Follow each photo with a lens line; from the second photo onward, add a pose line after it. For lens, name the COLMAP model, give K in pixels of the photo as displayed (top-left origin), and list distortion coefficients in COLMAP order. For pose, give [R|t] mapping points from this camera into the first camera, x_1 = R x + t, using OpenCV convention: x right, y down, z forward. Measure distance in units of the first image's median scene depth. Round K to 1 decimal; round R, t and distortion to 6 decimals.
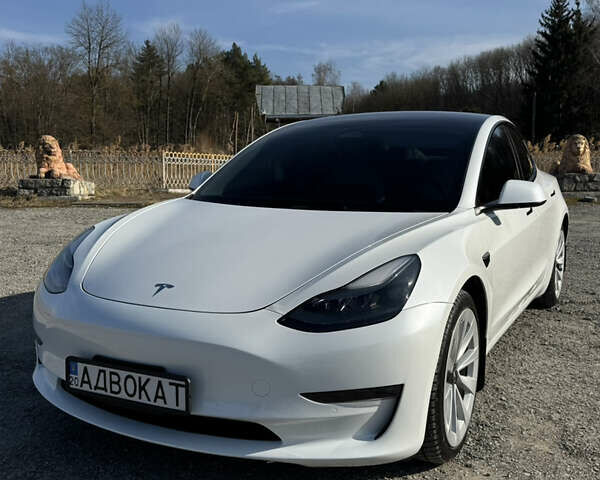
lens RADIAL K [[774.1, 0, 300.0], [0, 774.1, 240.0], [0, 0, 1]] dist [0.217684, -0.577386]
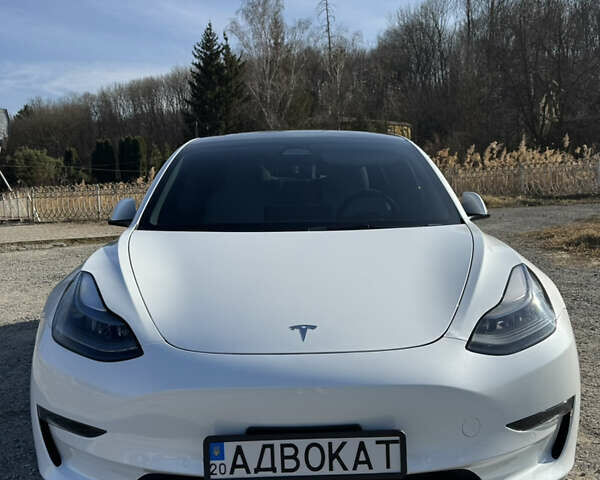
lens RADIAL K [[774.1, 0, 300.0], [0, 774.1, 240.0], [0, 0, 1]] dist [0.217684, -0.577386]
pose [[0.849815, -0.068115, 0.522662, -0.597496], [0.089807, 0.995827, -0.016240, -0.018833], [-0.519375, 0.060739, 0.852385, 0.307206]]
